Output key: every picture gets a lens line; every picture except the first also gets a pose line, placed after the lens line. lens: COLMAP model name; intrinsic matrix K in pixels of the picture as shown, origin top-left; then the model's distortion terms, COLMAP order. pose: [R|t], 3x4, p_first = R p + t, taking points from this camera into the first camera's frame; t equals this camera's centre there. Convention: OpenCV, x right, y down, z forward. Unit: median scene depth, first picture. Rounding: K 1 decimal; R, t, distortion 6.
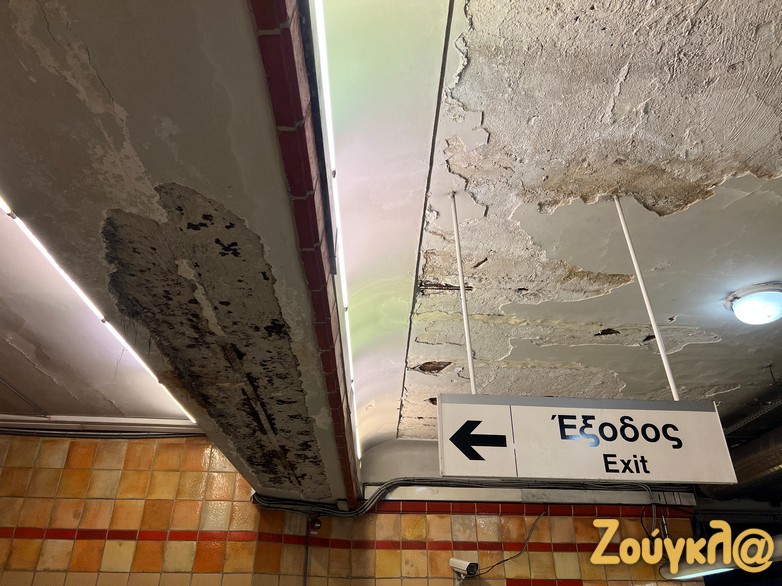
lens RADIAL K [[581.2, 0, 391.0], [0, 581.2, 293.0], [0, 0, 1]] dist [0.070516, -0.095902]
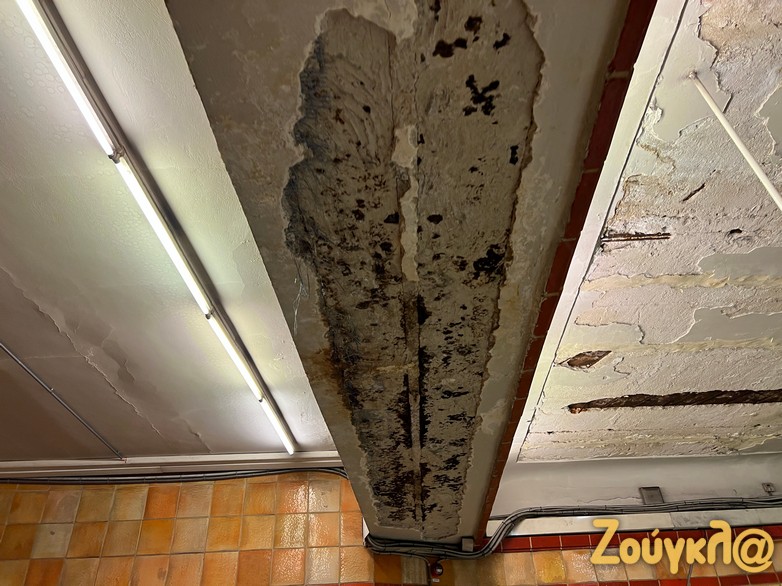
lens RADIAL K [[581.2, 0, 391.0], [0, 581.2, 293.0], [0, 0, 1]] dist [0.070516, -0.095902]
pose [[0.995966, -0.081375, -0.037803, -0.189647], [0.078044, 0.993530, -0.082510, 0.094807], [0.044273, 0.079227, 0.995873, 0.187112]]
